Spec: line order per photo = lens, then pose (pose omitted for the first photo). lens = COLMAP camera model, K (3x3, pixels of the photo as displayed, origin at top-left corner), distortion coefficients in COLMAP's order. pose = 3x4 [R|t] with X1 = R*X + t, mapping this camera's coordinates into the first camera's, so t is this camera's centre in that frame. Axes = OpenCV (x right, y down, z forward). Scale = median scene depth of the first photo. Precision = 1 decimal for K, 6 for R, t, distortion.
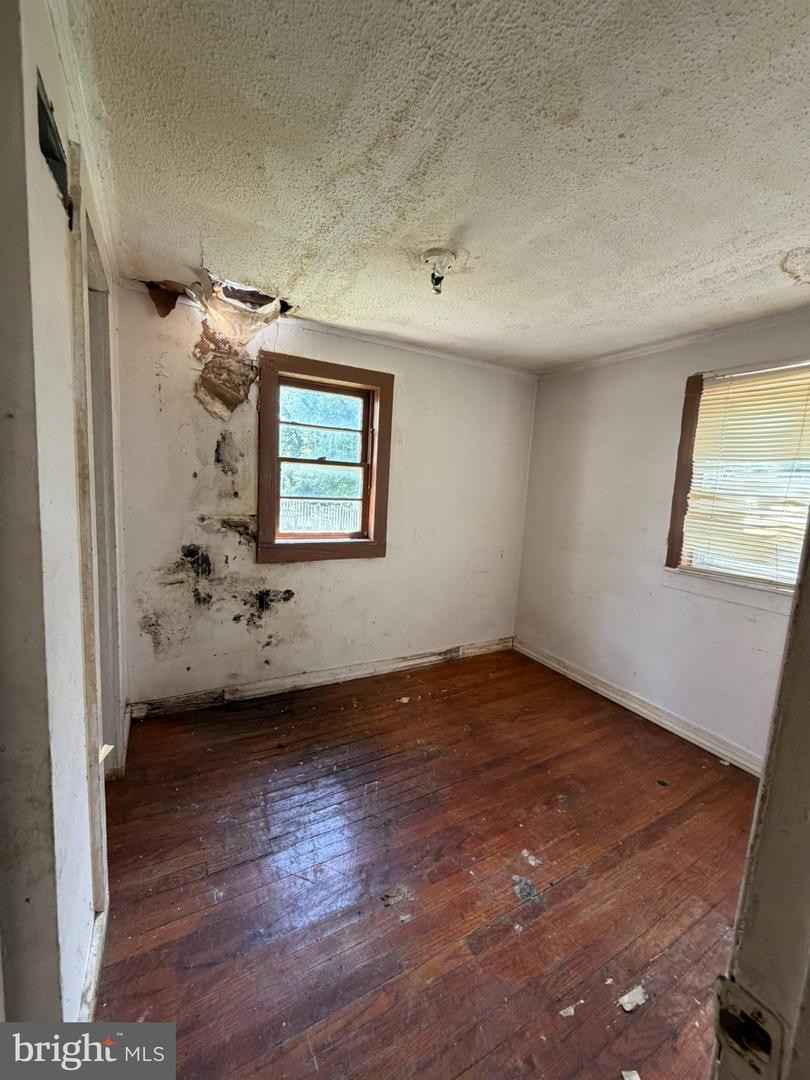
lens RADIAL K [[437.4, 0, 406.2], [0, 437.4, 535.0], [0, 0, 1]] dist [0.008185, 0.000072]
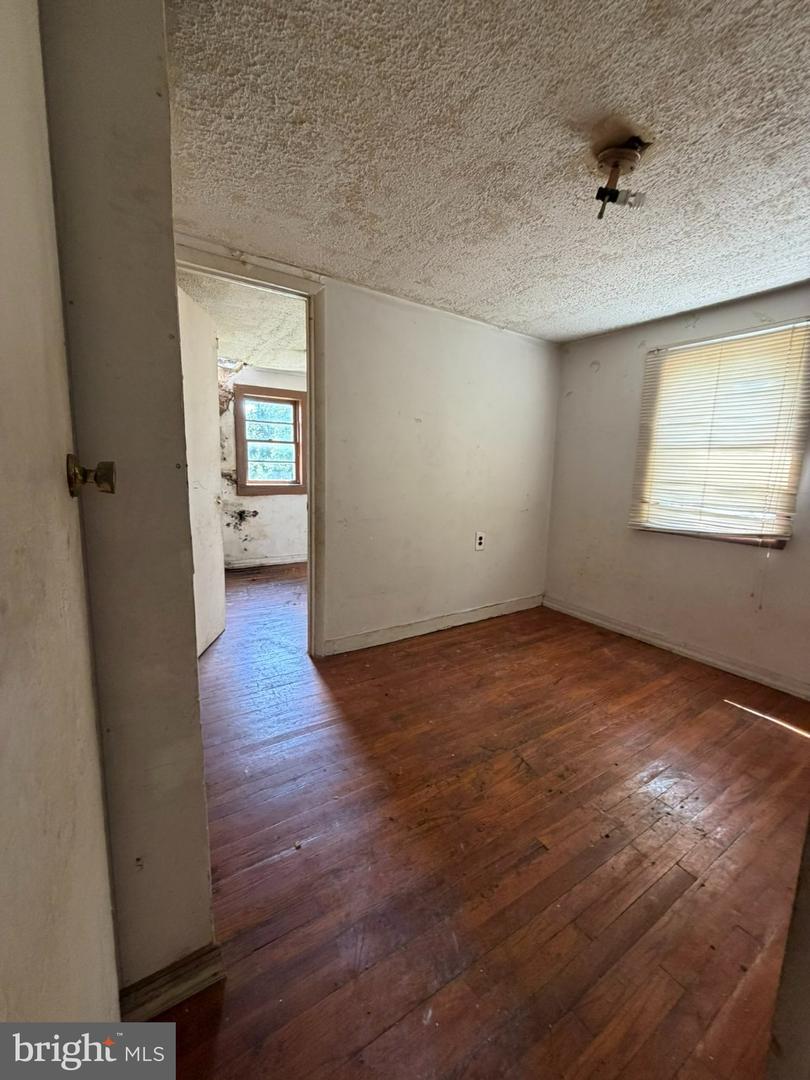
lens RADIAL K [[437.4, 0, 404.8], [0, 437.4, 538.7], [0, 0, 1]] dist [0.008185, 0.000072]
pose [[0.998500, -0.032777, 0.043850, 0.289261], [0.030778, 0.998490, 0.045510, 0.183435], [-0.045275, -0.044092, 0.998001, -0.919221]]
